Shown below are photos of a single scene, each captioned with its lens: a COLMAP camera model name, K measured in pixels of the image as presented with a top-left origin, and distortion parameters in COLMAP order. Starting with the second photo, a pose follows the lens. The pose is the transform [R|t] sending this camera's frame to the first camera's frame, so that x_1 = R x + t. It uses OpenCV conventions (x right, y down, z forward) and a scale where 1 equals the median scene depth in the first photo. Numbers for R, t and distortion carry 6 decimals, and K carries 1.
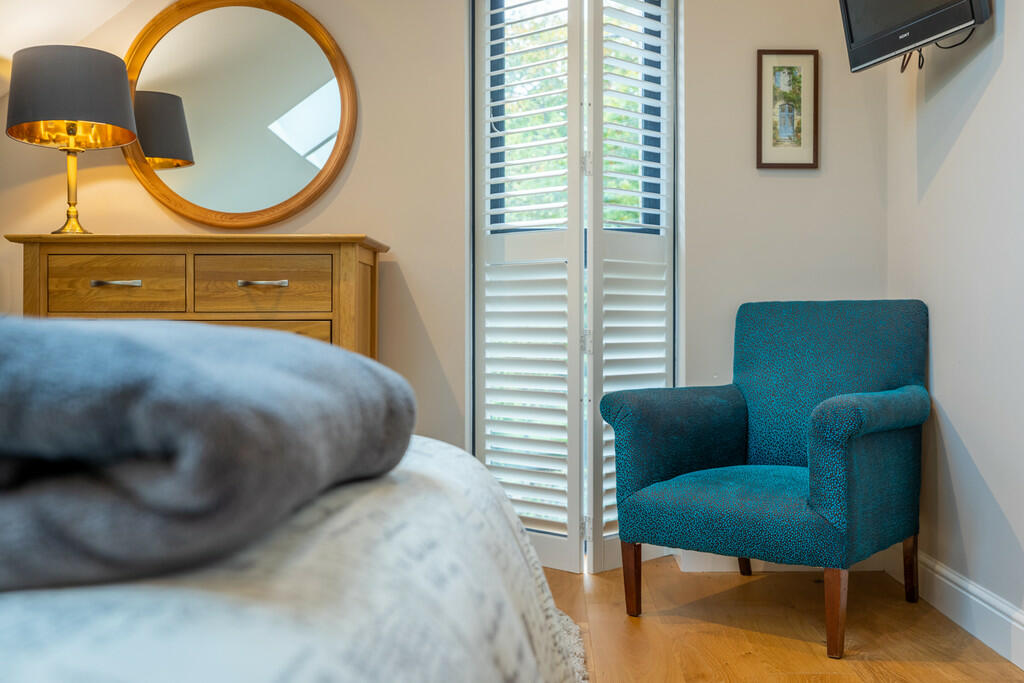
lens RADIAL K [[996.4, 0, 532.1], [0, 996.4, 337.1], [0, 0, 1]] dist [-0.002156, 0.000000]
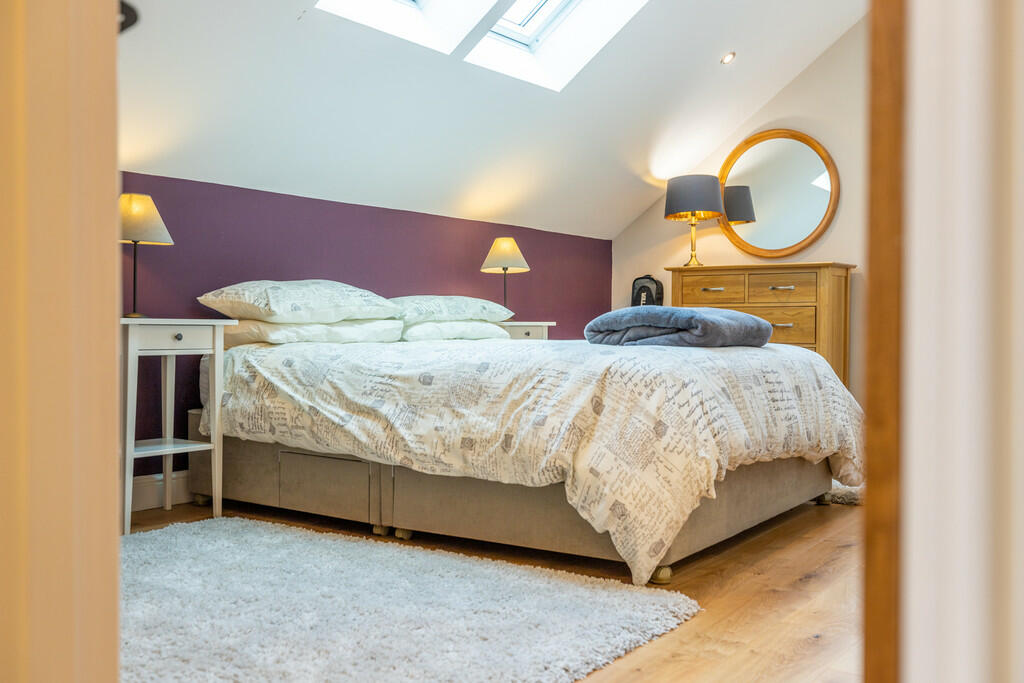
lens RADIAL K [[996.4, 0, 510.6], [0, 996.4, 337.4], [0, 0, 1]] dist [-0.002156, 0.000000]
pose [[0.810858, 0.009716, -0.585163, 0.449192], [-0.001599, 0.999895, 0.014387, 0.016351], [0.585241, -0.010730, 0.810788, -0.913232]]
